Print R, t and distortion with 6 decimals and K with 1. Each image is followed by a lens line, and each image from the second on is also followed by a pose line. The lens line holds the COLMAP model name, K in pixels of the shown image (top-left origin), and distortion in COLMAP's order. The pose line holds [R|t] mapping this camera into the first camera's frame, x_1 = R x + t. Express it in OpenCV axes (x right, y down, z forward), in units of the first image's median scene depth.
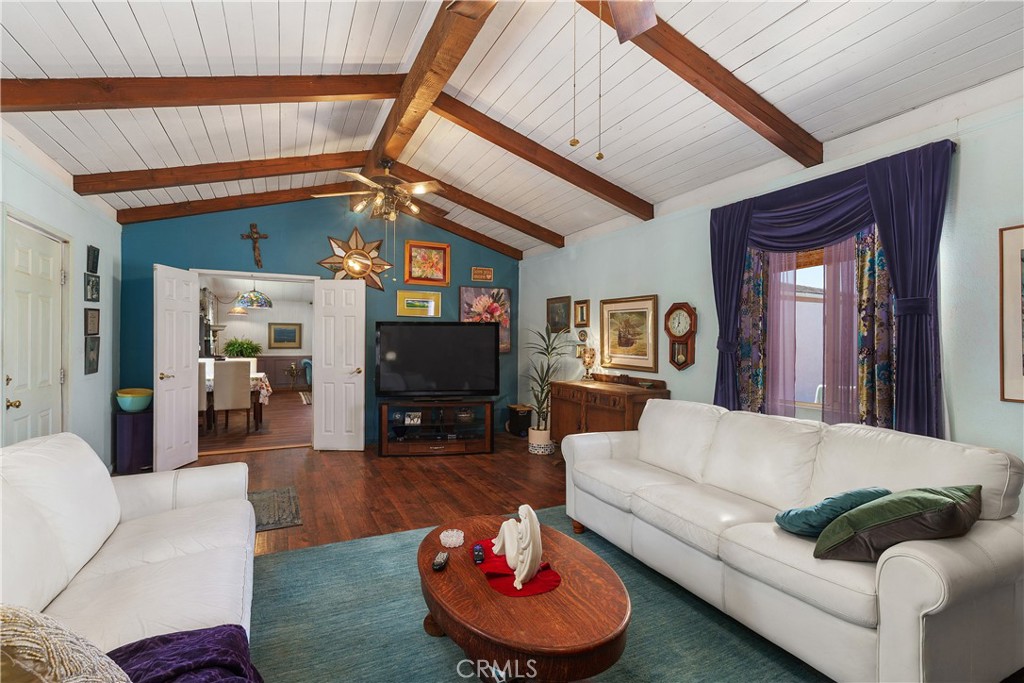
lens RADIAL K [[476.3, 0, 510.4], [0, 476.3, 342.3], [0, 0, 1]] dist [-0.003534, 0.001225]
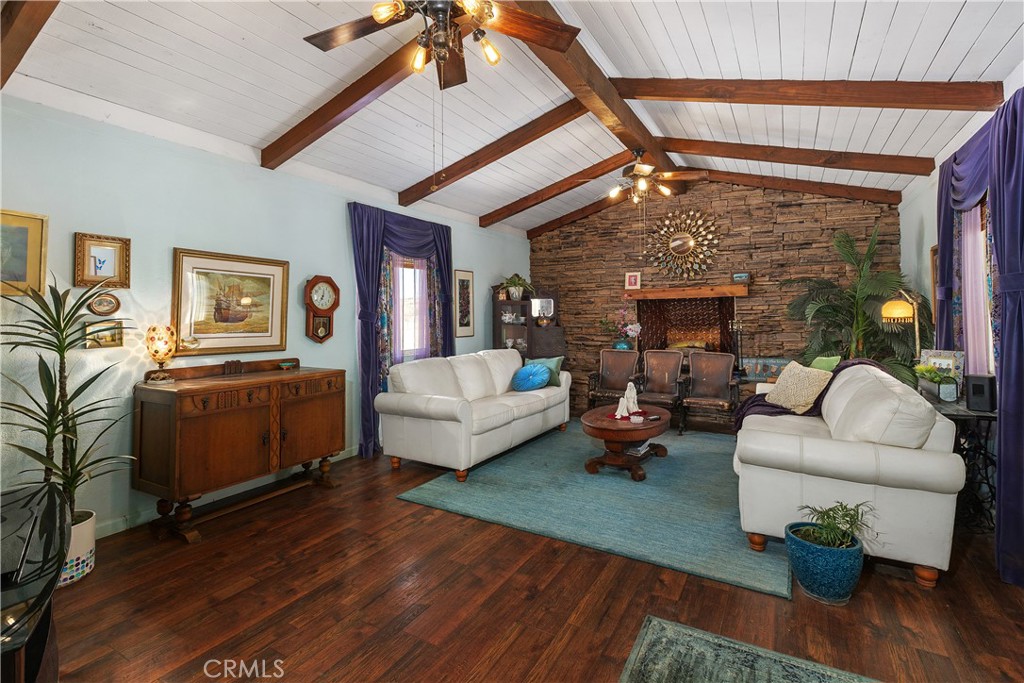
lens RADIAL K [[476.3, 0, 513.9], [0, 476.3, 301.6], [0, 0, 1]] dist [-0.003534, 0.001225]
pose [[-0.559614, 0.017031, 0.828578, -0.670310], [0.001707, 0.999810, -0.019398, -0.008384], [-0.828751, -0.009441, -0.559537, 1.165200]]
